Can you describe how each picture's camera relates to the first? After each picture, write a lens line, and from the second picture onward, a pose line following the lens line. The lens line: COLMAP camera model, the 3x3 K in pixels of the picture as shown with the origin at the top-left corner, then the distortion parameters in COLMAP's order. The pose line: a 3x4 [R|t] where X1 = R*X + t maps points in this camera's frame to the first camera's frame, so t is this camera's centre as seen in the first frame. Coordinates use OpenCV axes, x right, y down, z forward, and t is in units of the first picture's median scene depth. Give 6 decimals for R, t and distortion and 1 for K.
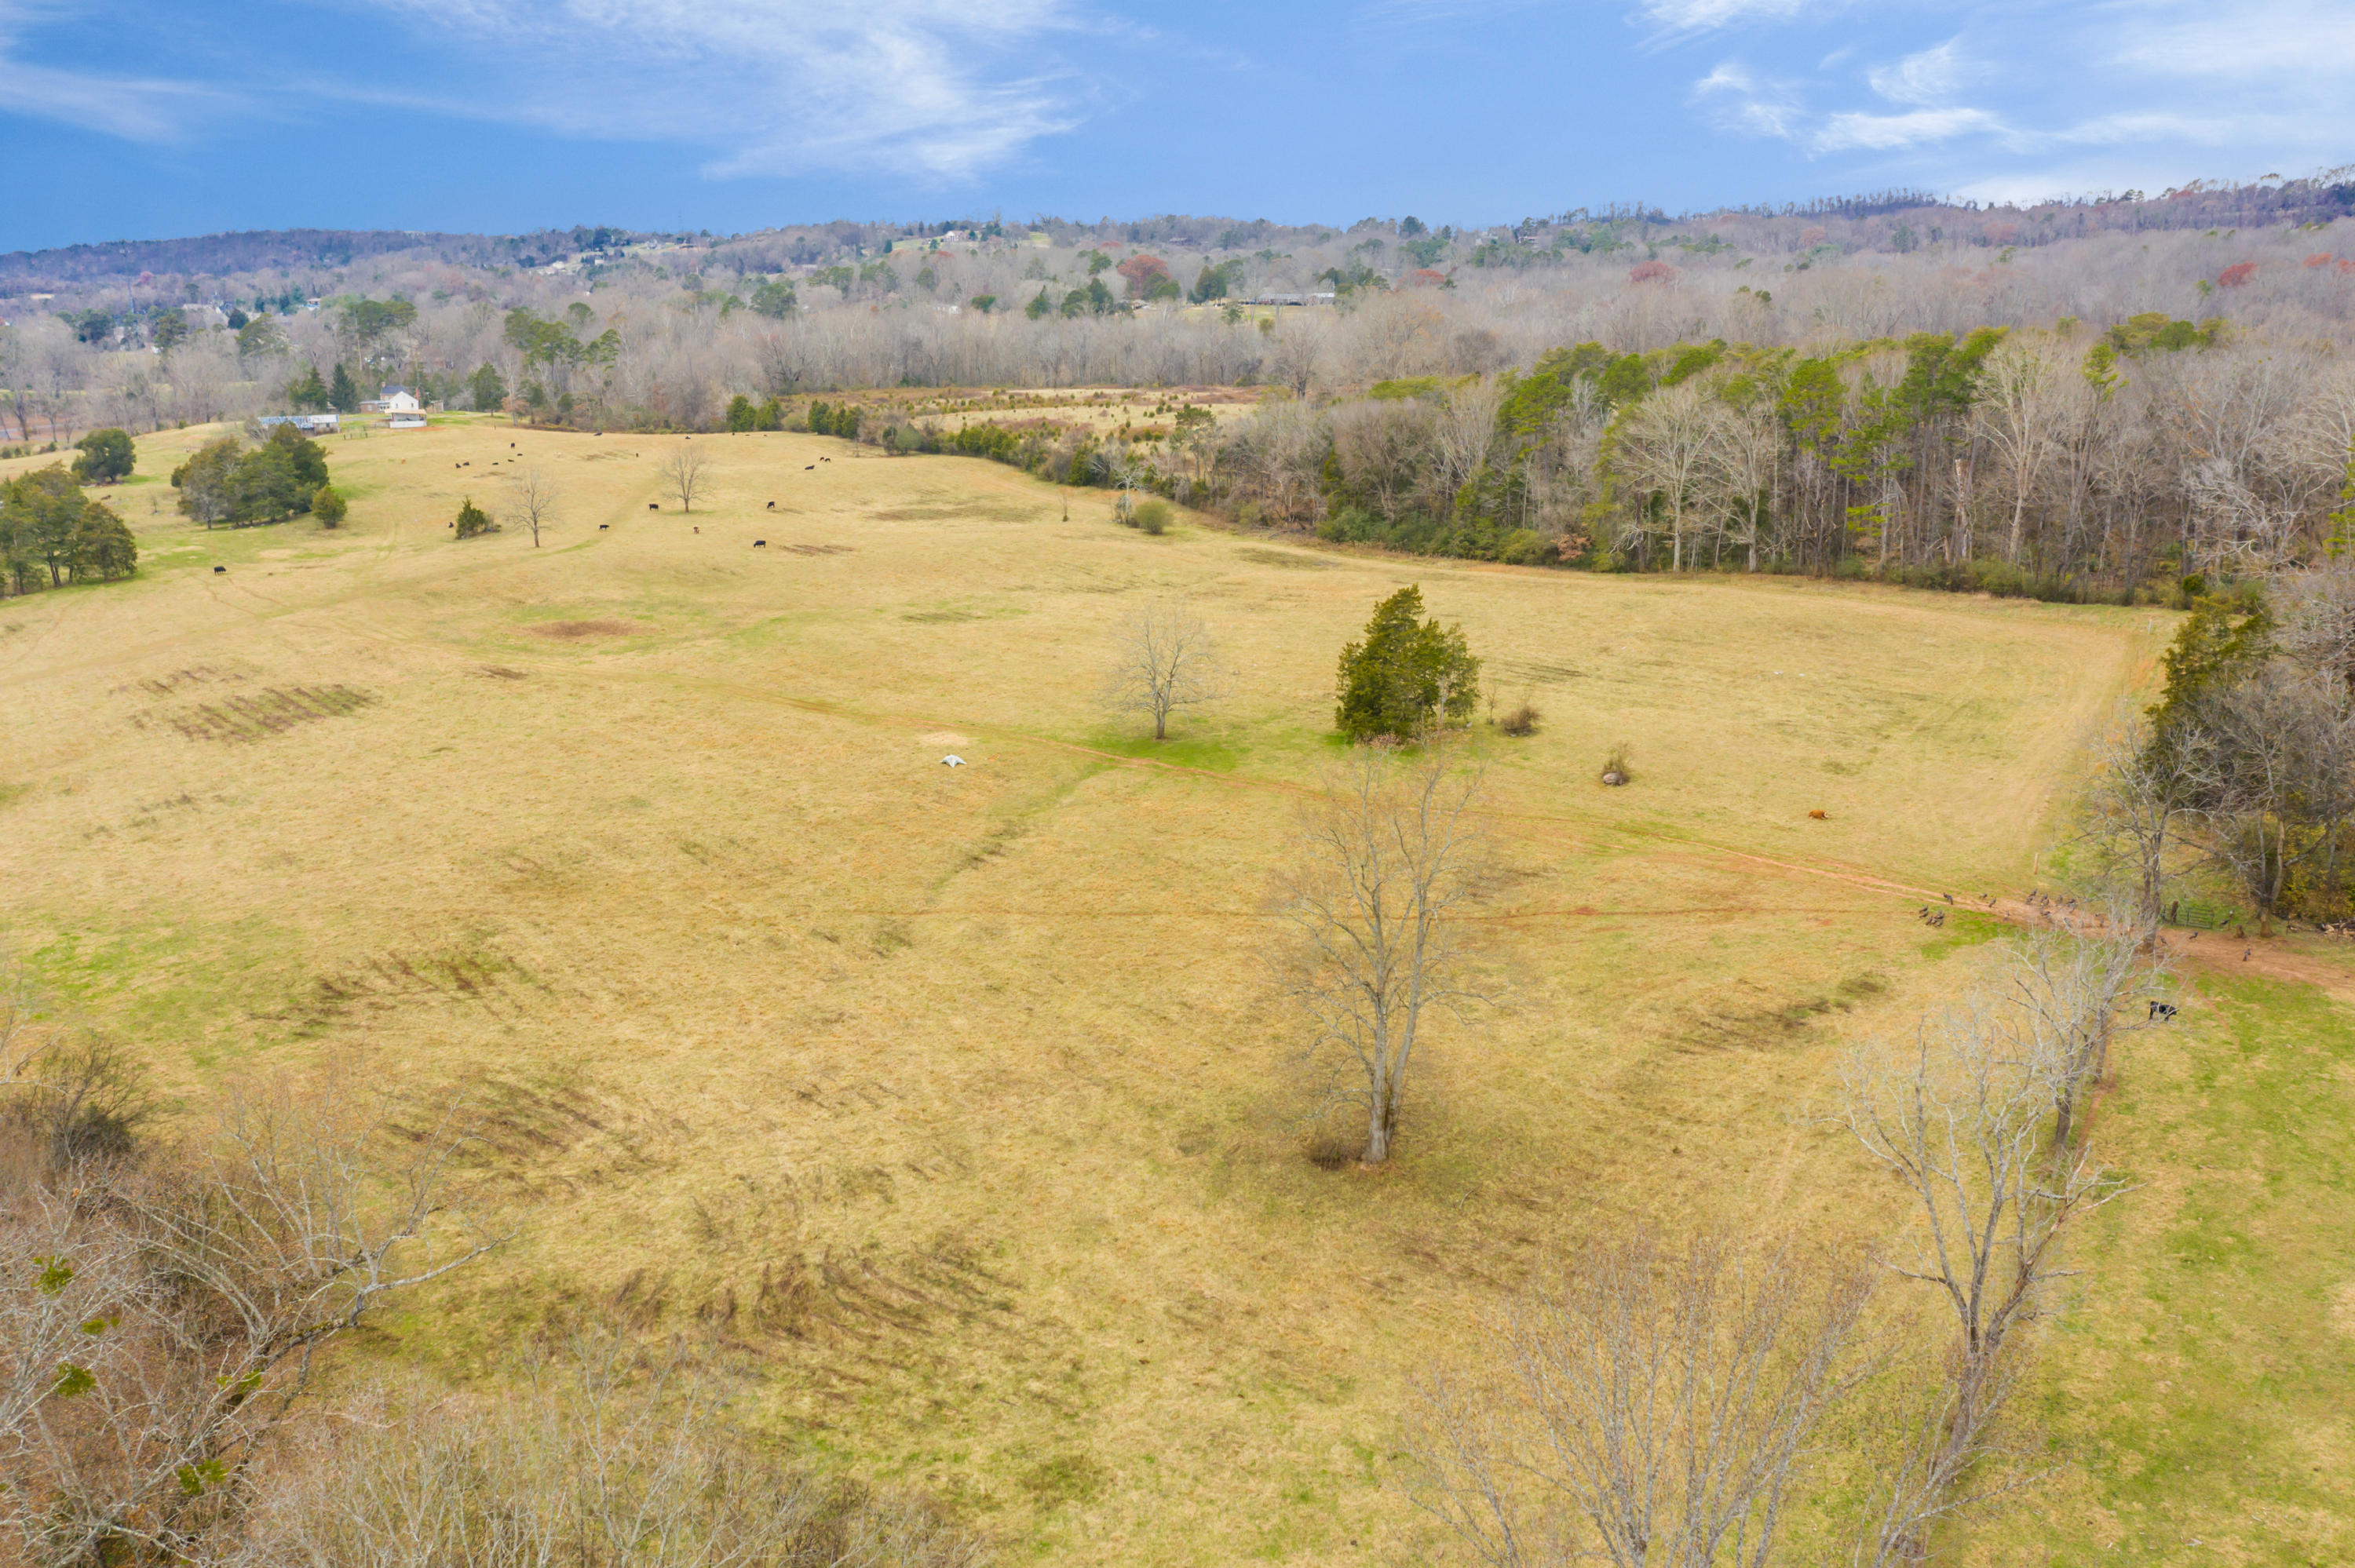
lens RADIAL K [[1863.1, 0, 1168.5], [0, 1863.1, 781.4], [0, 0, 1]] dist [-0.006339, 0.003805]
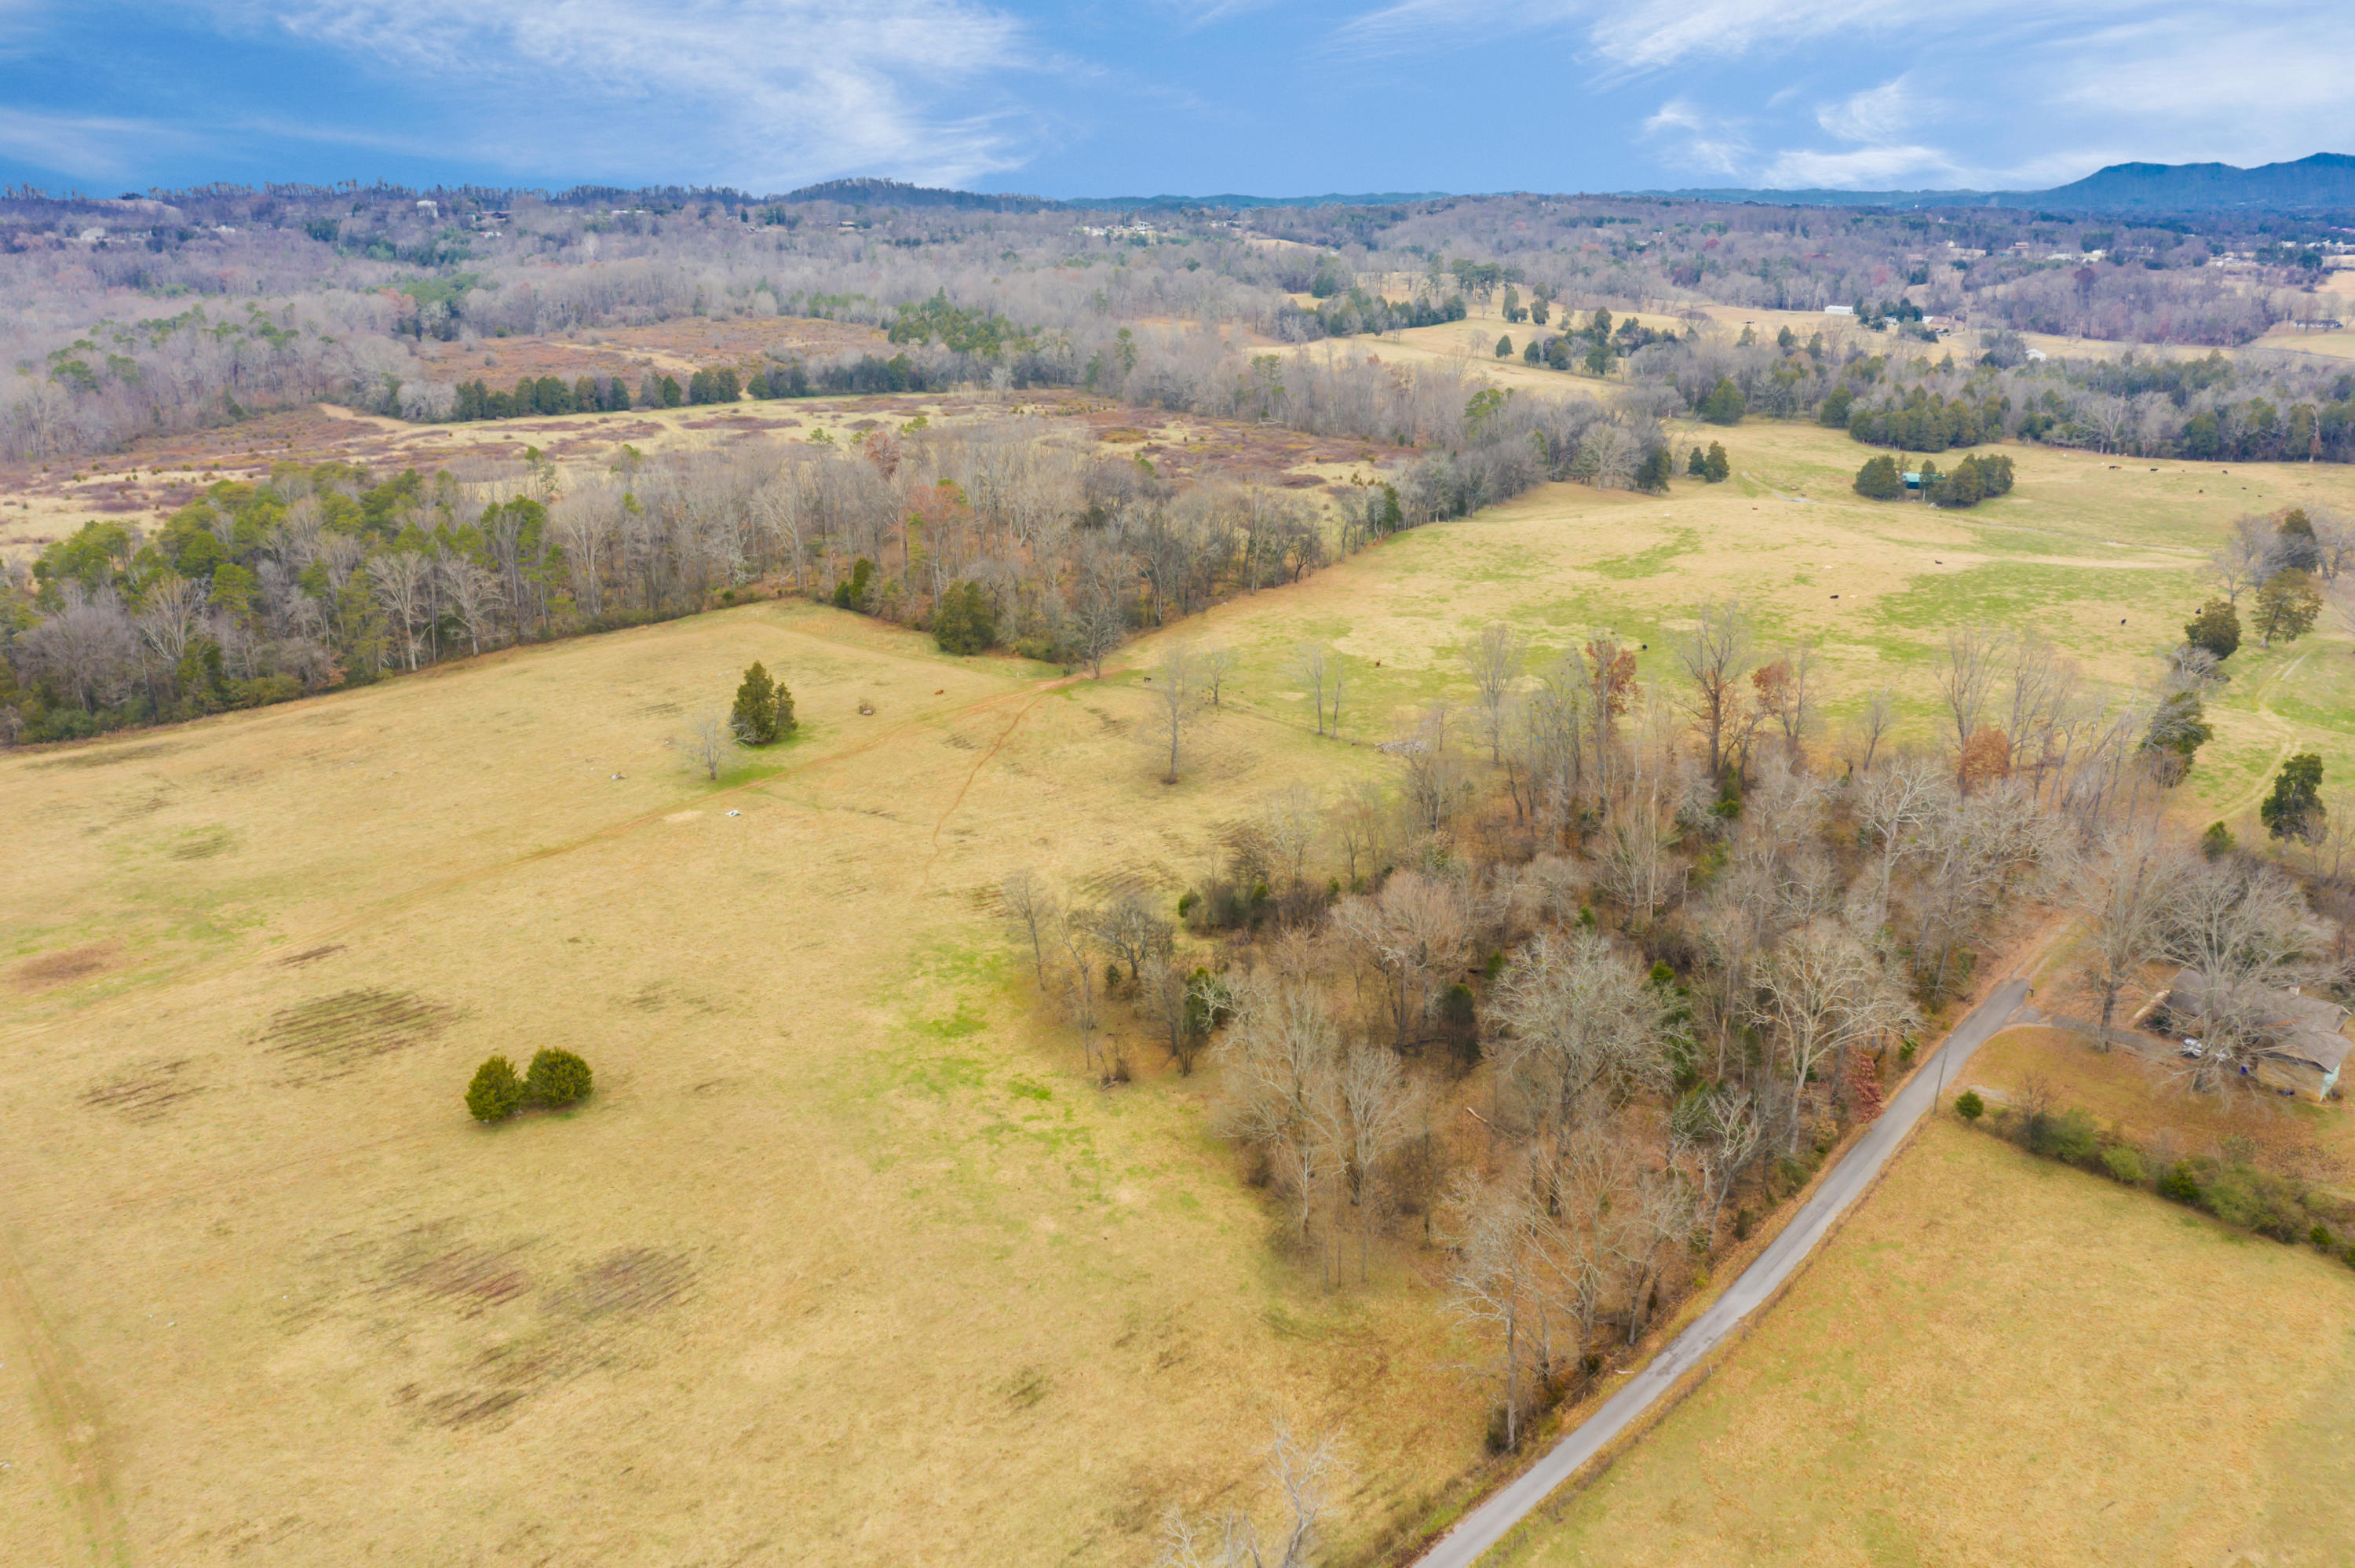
lens RADIAL K [[1863.1, 0, 1168.5], [0, 1863.1, 781.4], [0, 0, 1]] dist [-0.006339, 0.003805]
pose [[-0.009575, -0.283777, 0.958843, -1.292985], [0.273753, 0.921510, 0.275461, -0.295232], [-0.961752, 0.265124, 0.068861, 0.339859]]
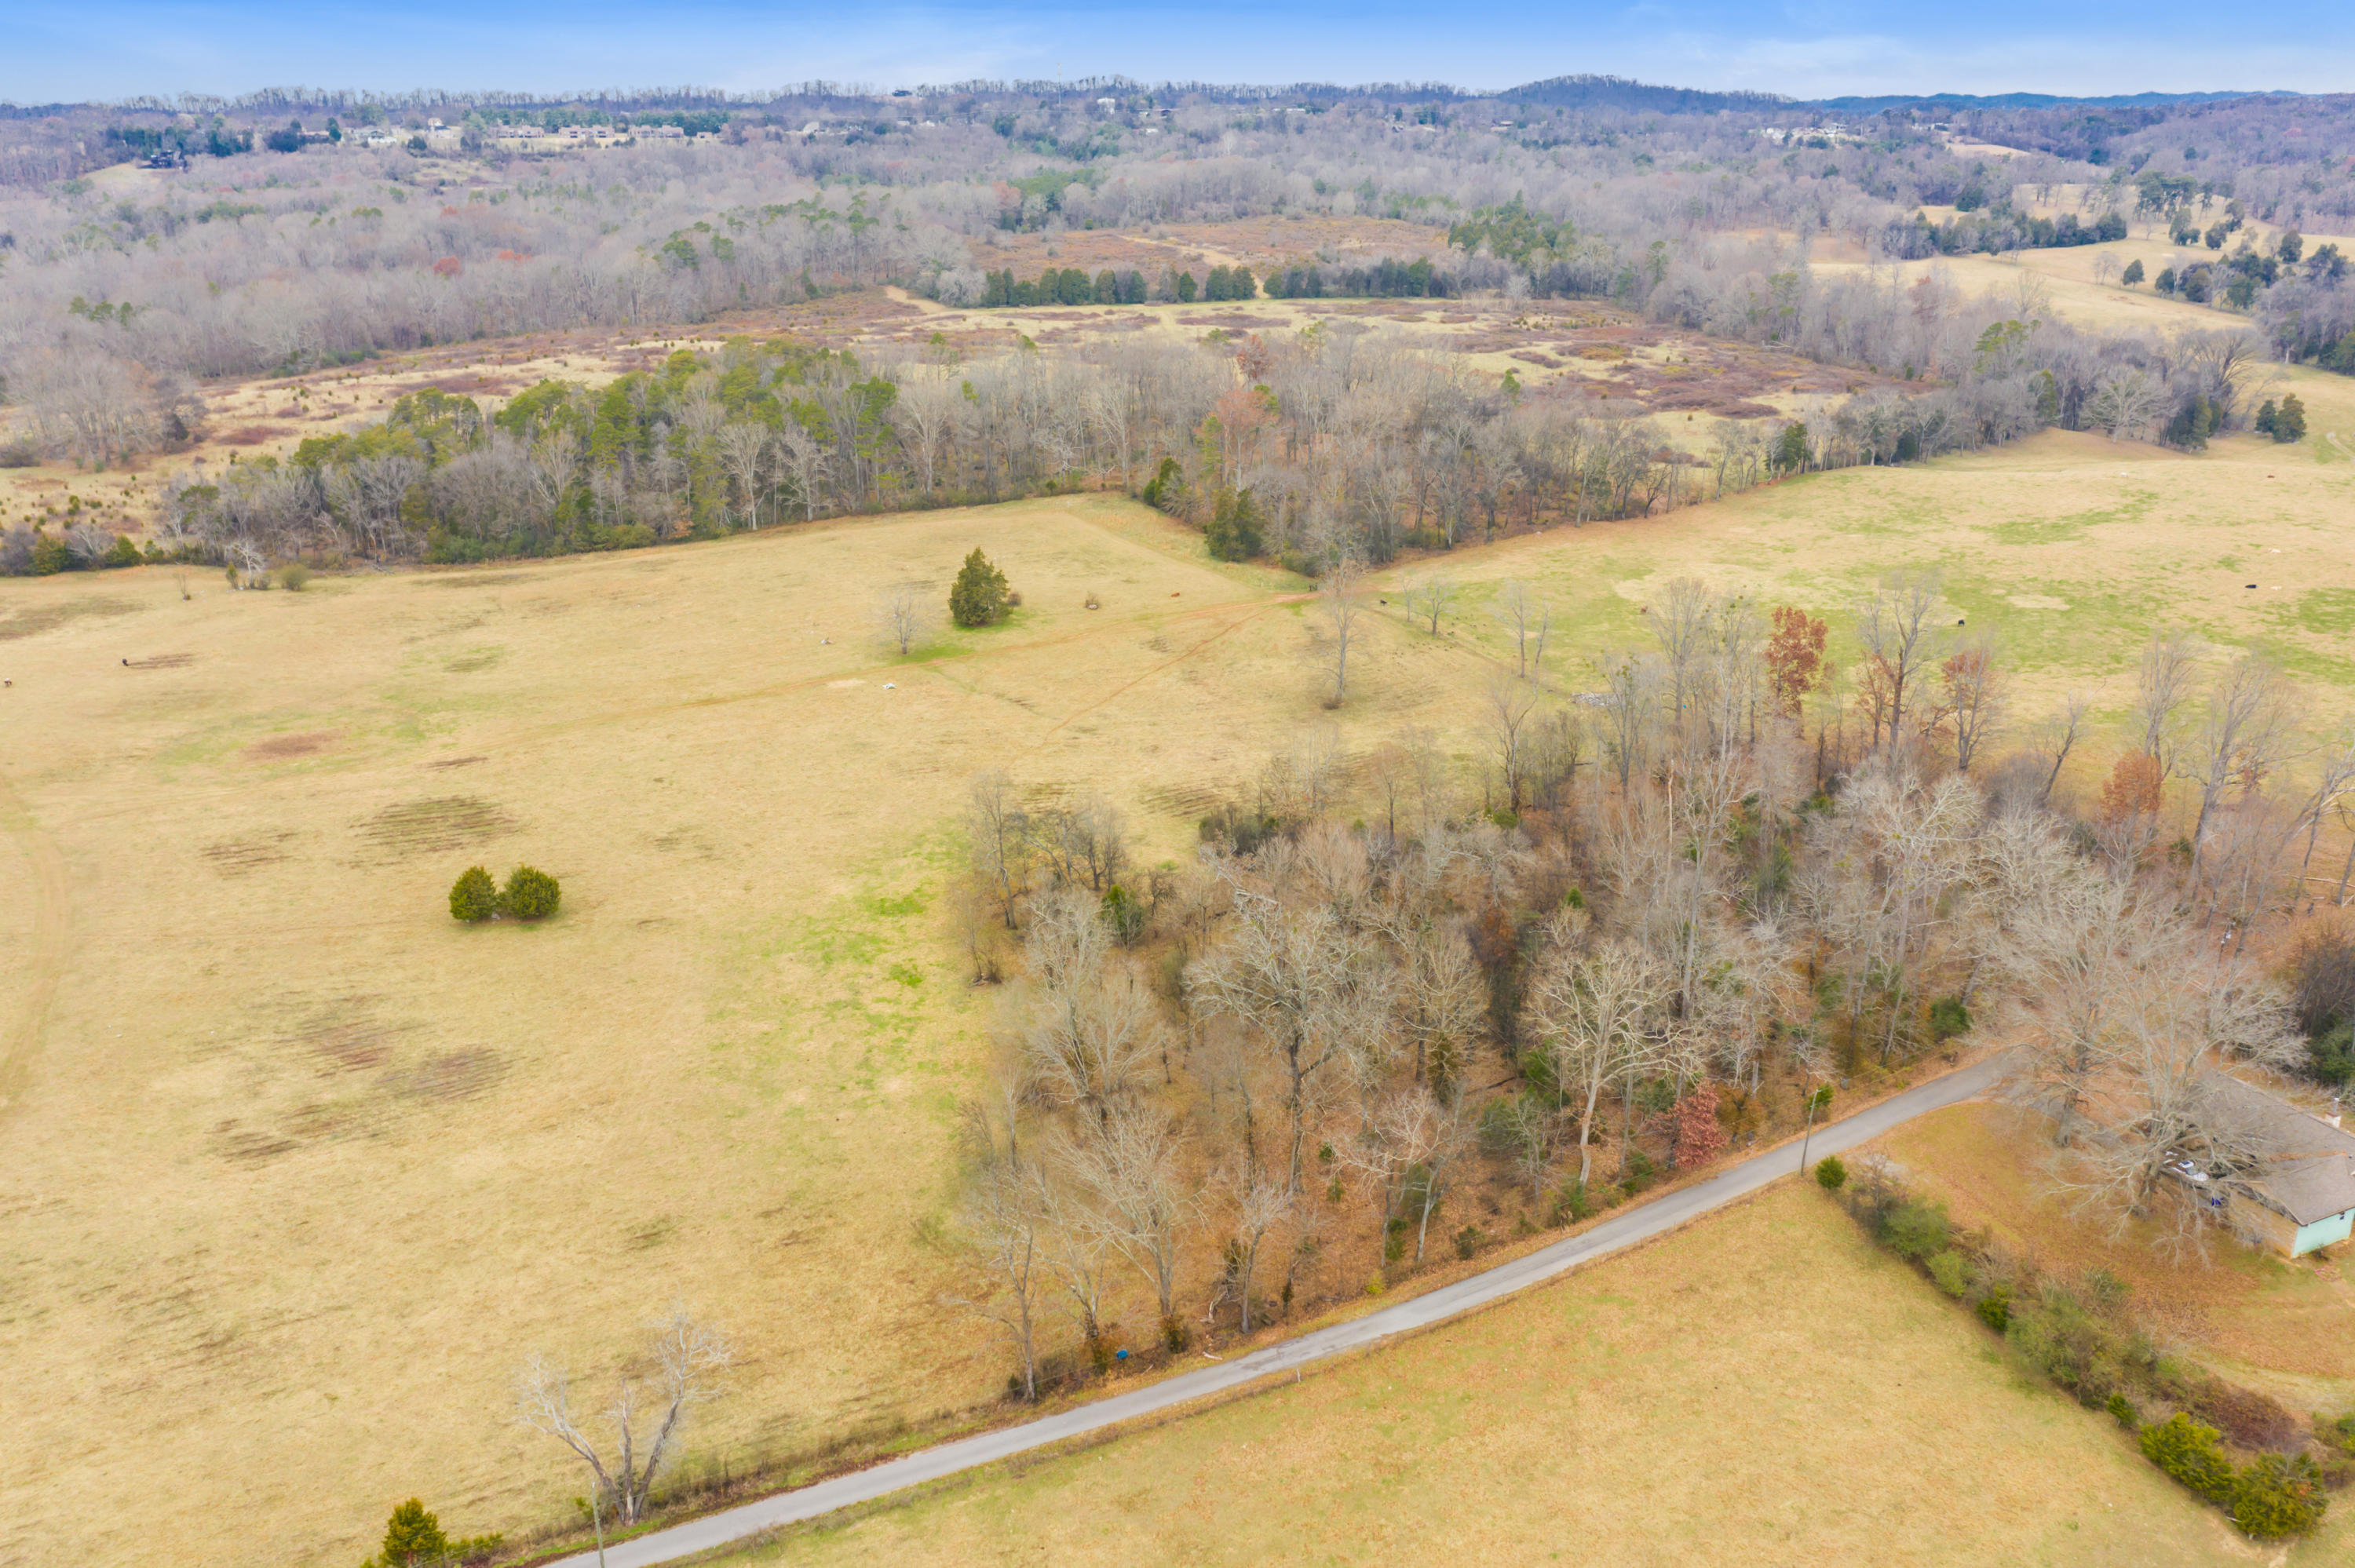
lens RADIAL K [[1853.3, 0, 1168.5], [0, 1853.3, 781.7], [0, 0, 1]] dist [-0.005310, 0.003122]
pose [[0.363728, -0.308220, 0.879035, -1.211755], [0.247247, 0.941767, 0.227909, -0.198587], [-0.898093, 0.134442, 0.418754, -0.018323]]
